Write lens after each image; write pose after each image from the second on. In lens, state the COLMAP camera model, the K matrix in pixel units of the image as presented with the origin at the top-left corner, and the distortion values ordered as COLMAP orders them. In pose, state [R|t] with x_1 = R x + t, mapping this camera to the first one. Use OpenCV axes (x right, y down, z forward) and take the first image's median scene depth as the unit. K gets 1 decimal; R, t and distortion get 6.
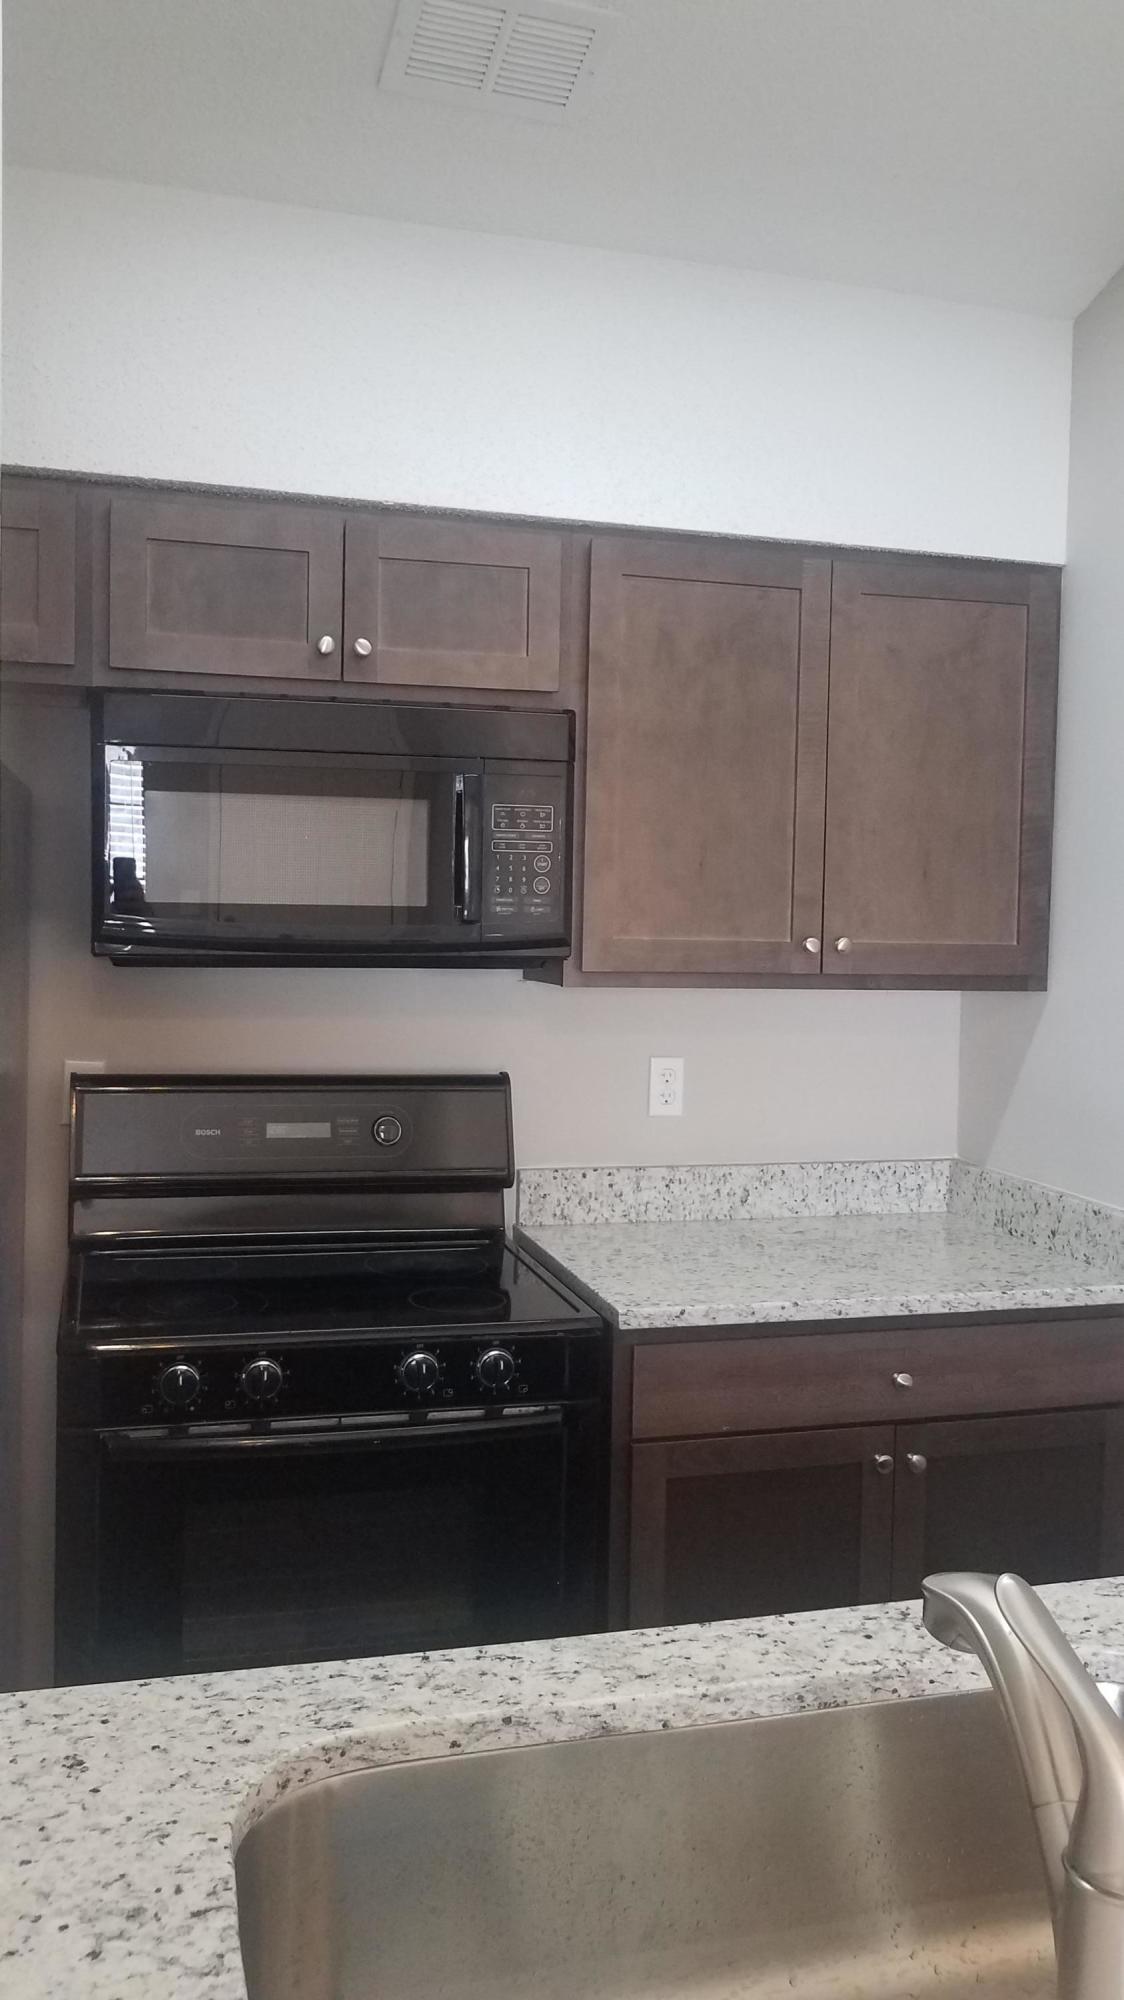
lens RADIAL K [[1558.0, 0, 522.3], [0, 1558.0, 950.9], [0, 0, 1]] dist [-0.048816, 0.028361]
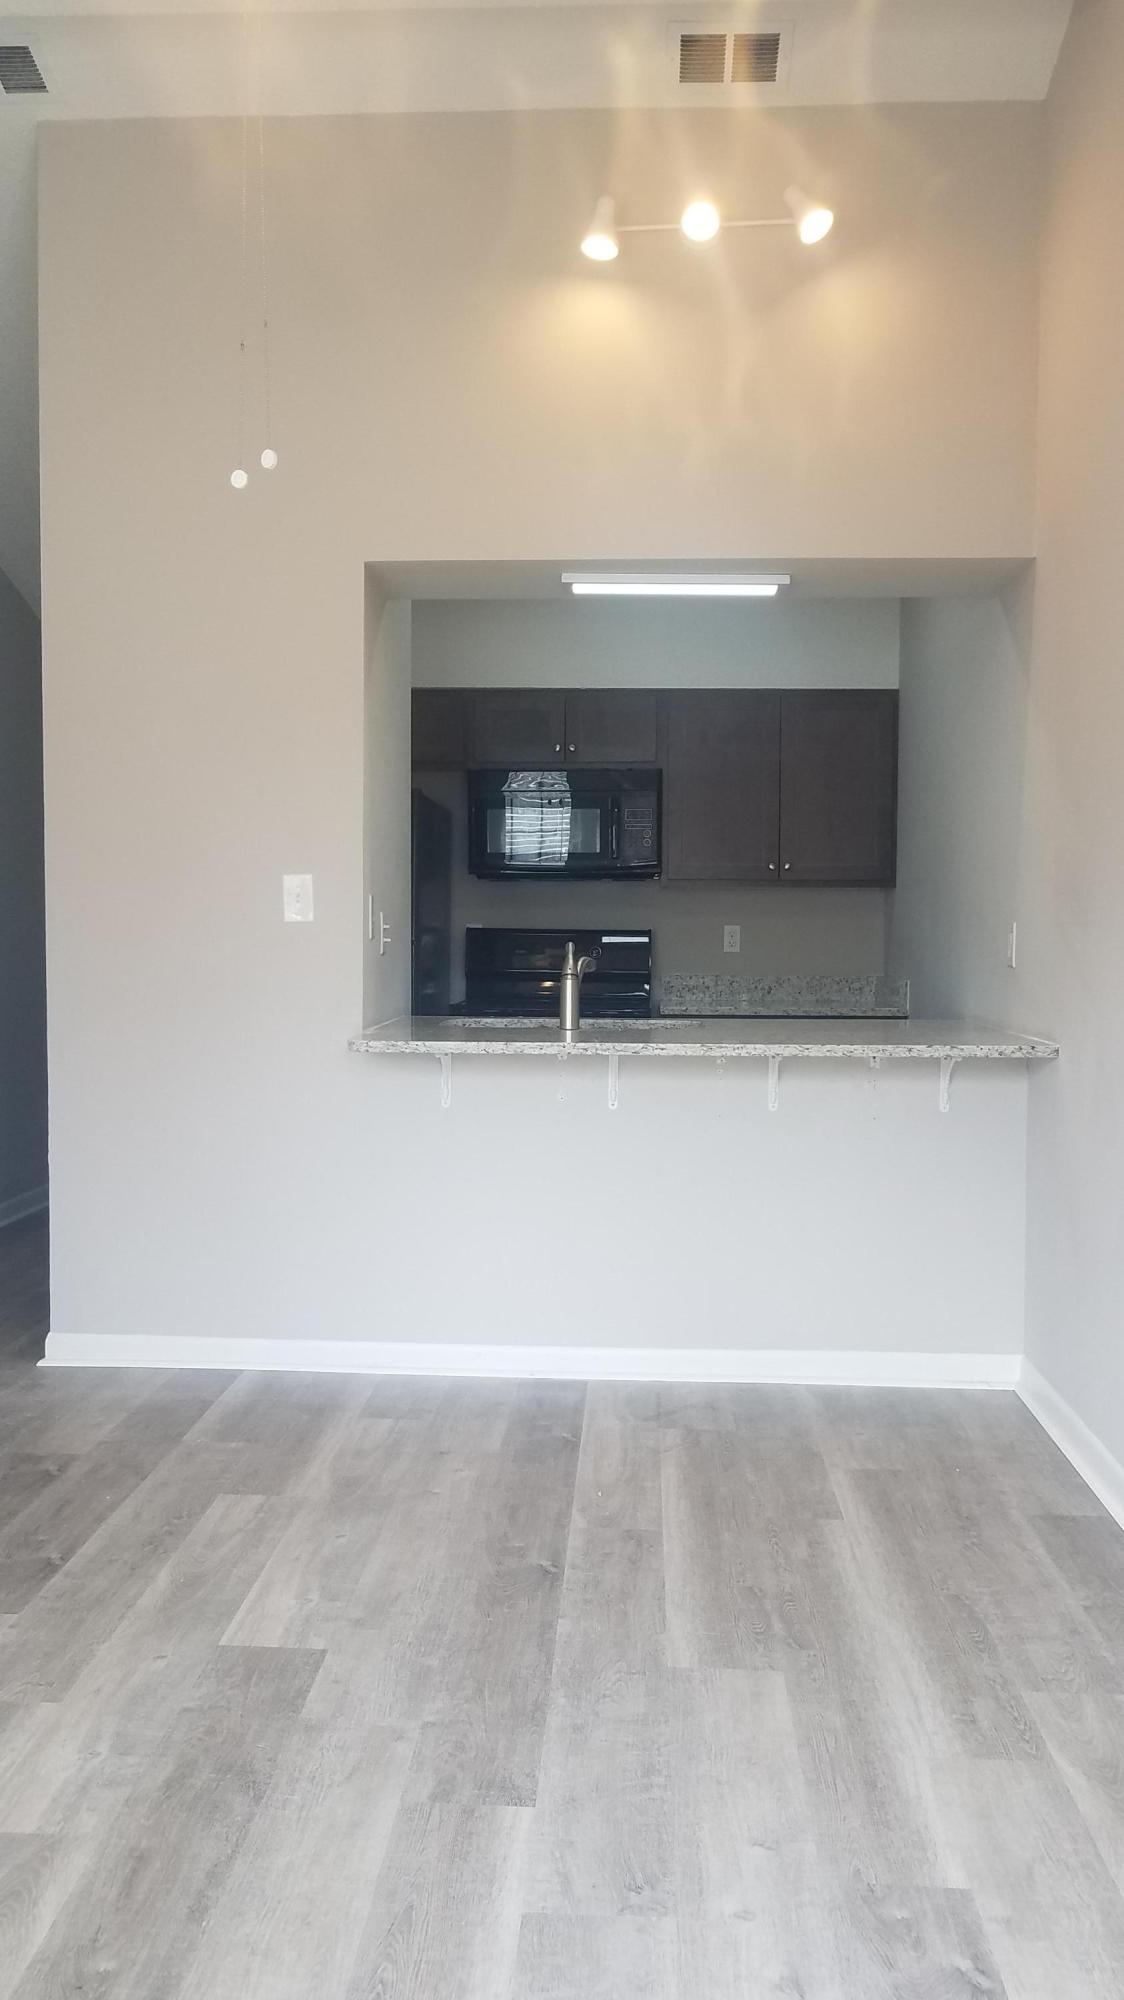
lens RADIAL K [[1558.0, 0, 551.9], [0, 1558.0, 1014.1], [0, 0, 1]] dist [-0.048816, 0.028361]
pose [[0.951642, 0.000120, -0.307210, 0.530150], [0.005349, 0.999842, 0.016959, 0.156910], [0.307163, -0.017782, 0.951491, -1.164041]]
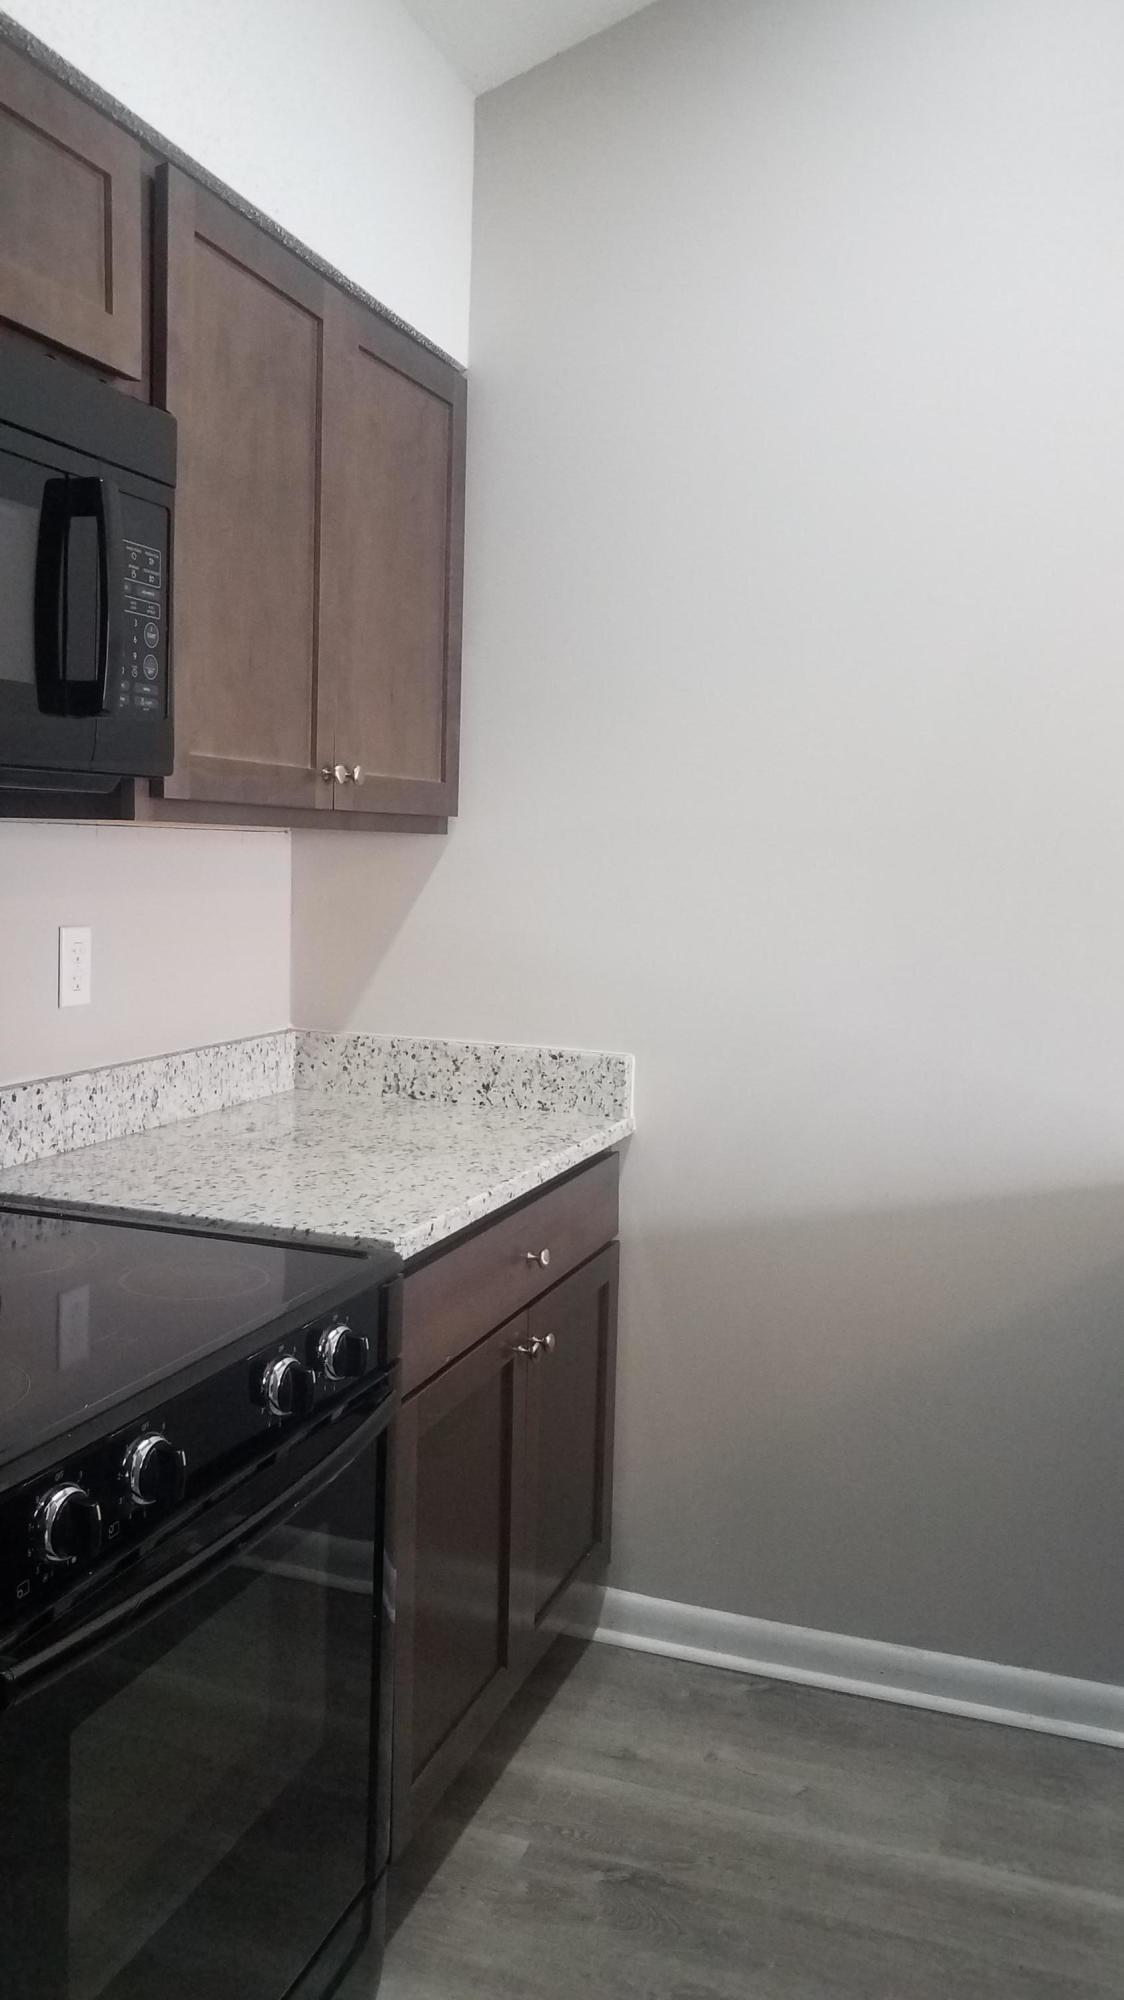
lens RADIAL K [[1558.0, 0, 561.4], [0, 1558.0, 1003.9], [0, 0, 1]] dist [-0.048816, 0.028361]
pose [[0.559871, -0.087422, 0.823955, -0.395286], [0.003829, 0.994681, 0.102934, 0.030371], [-0.828571, -0.054475, 0.557228, 0.402835]]
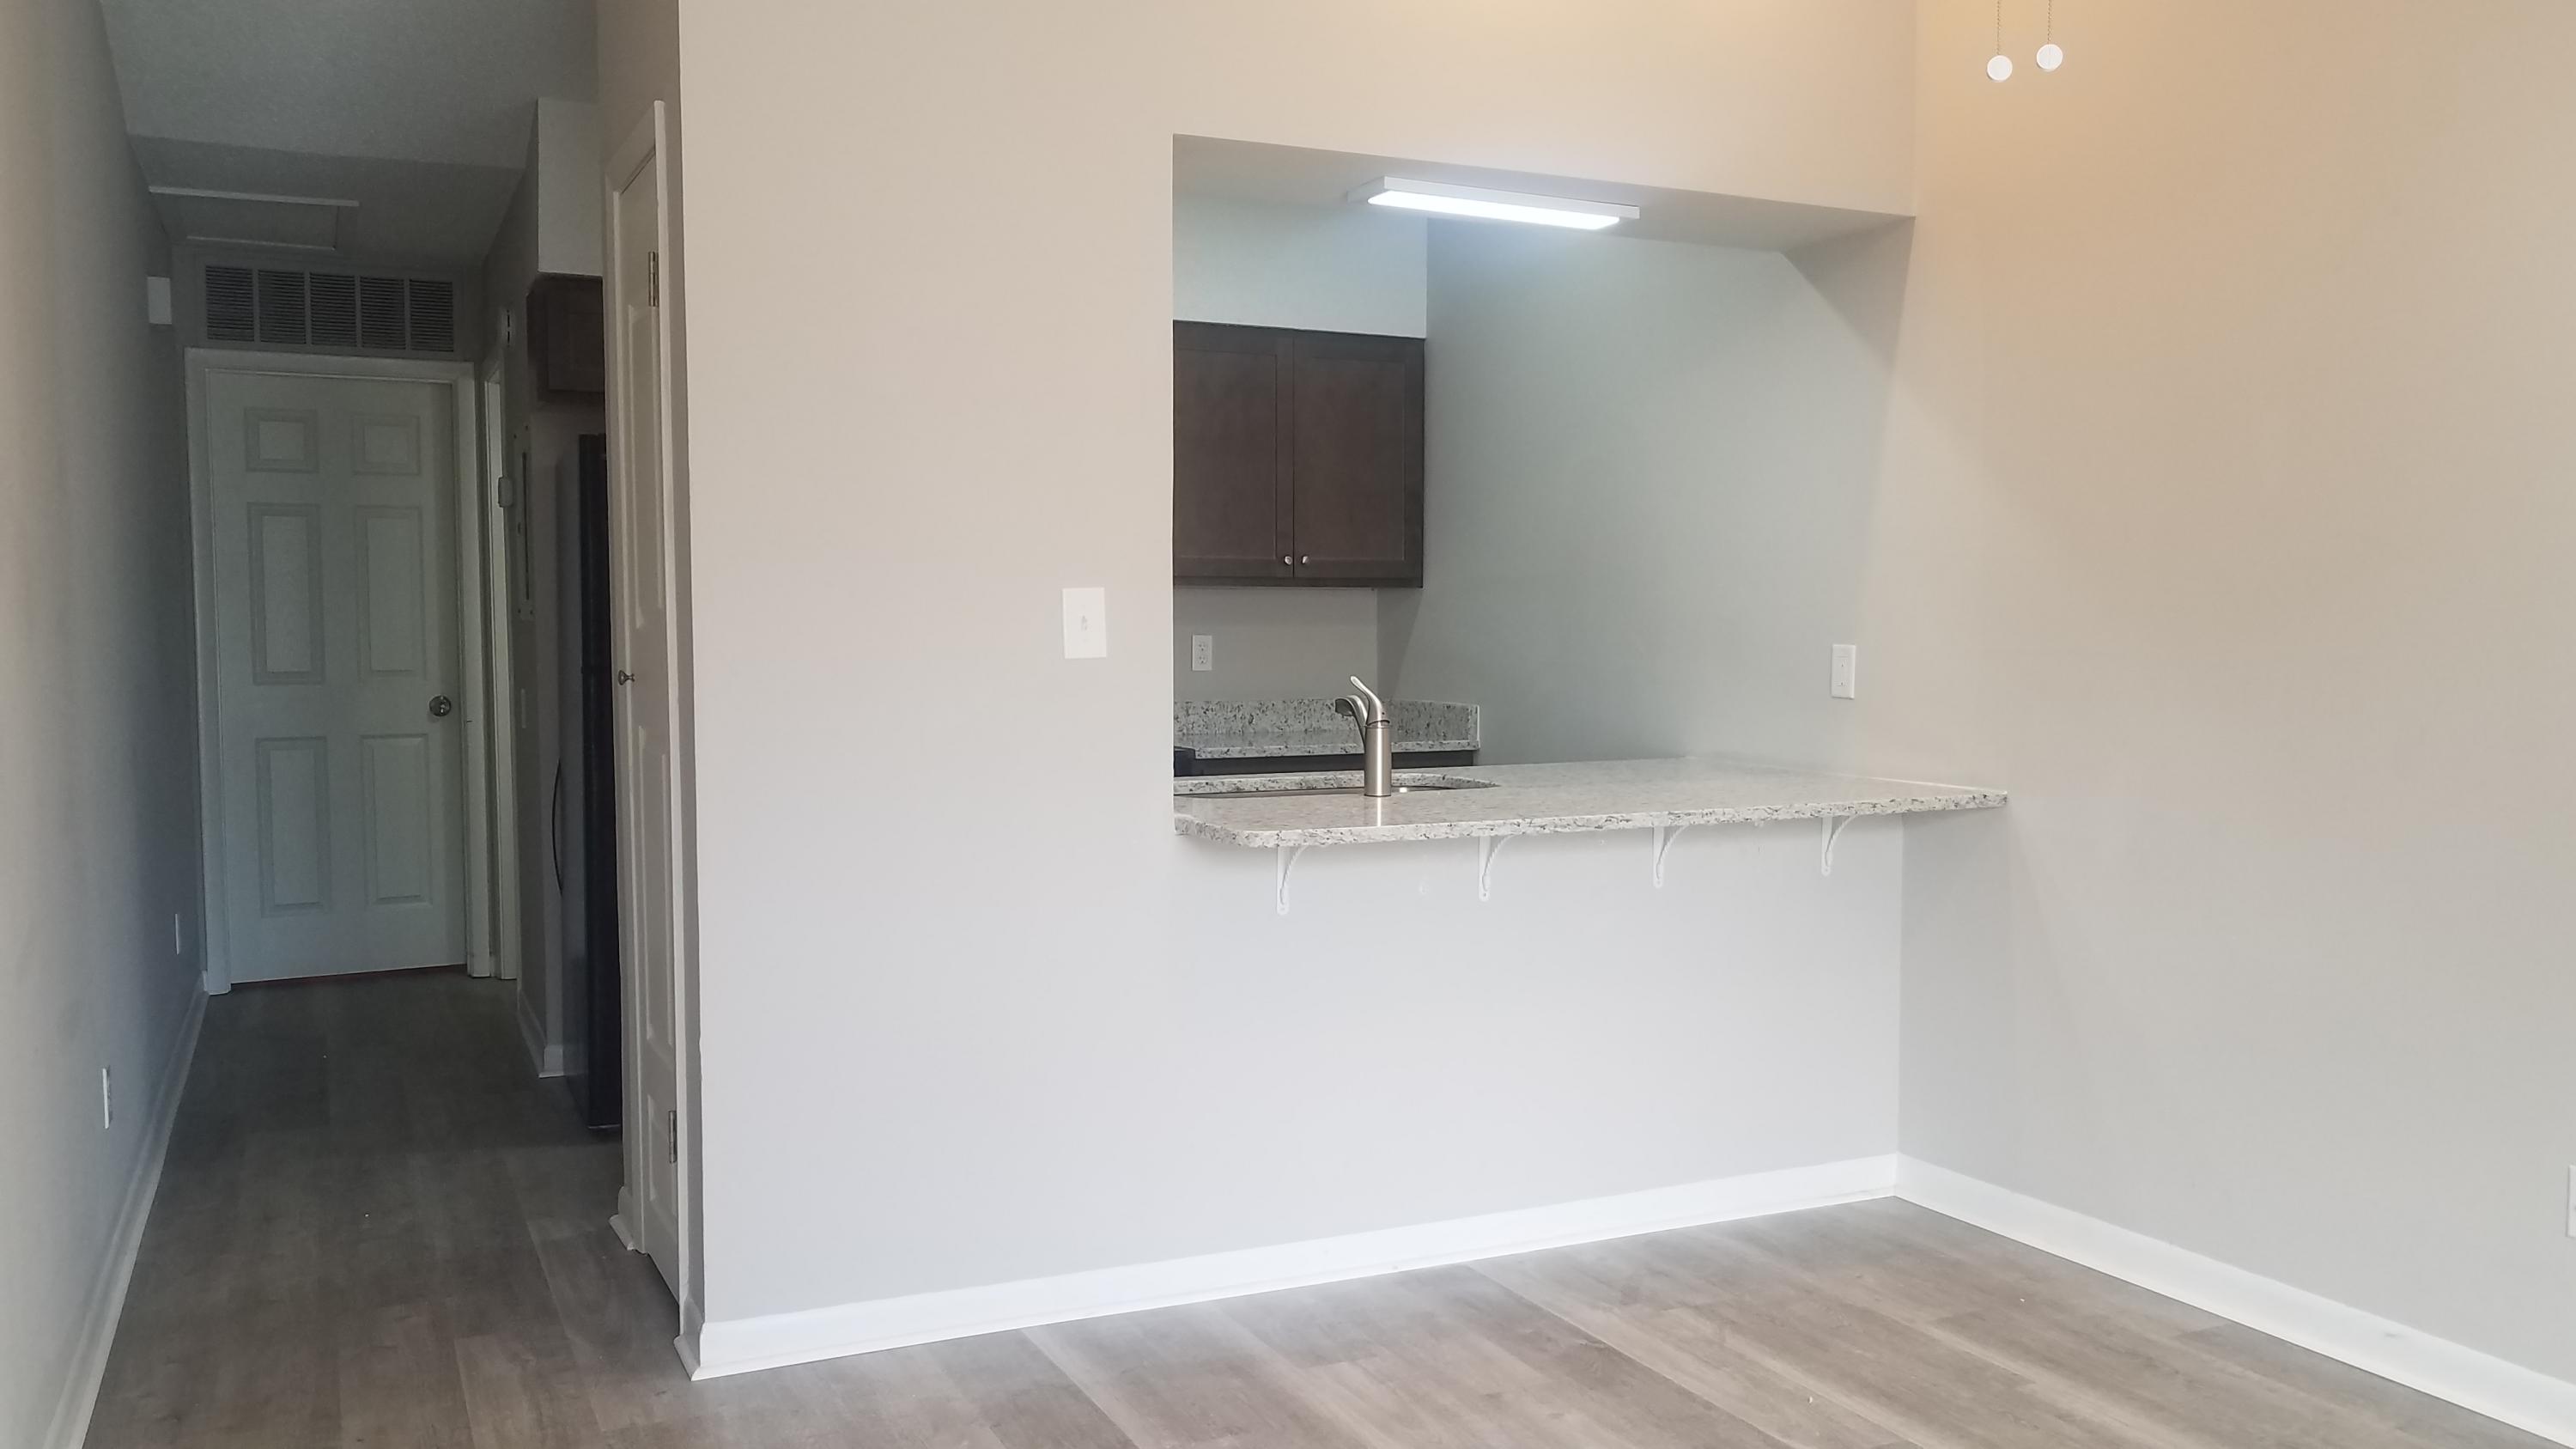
lens RADIAL K [[2007.1, 0, 1236.6], [0, 2007.1, 745.8], [0, 0, 1]] dist [-0.048816, 0.028361]
pose [[0.984927, -0.033044, 0.169788, -0.239309], [0.026629, 0.998848, 0.039922, 0.103234], [-0.170911, -0.034799, 0.984672, -1.119735]]
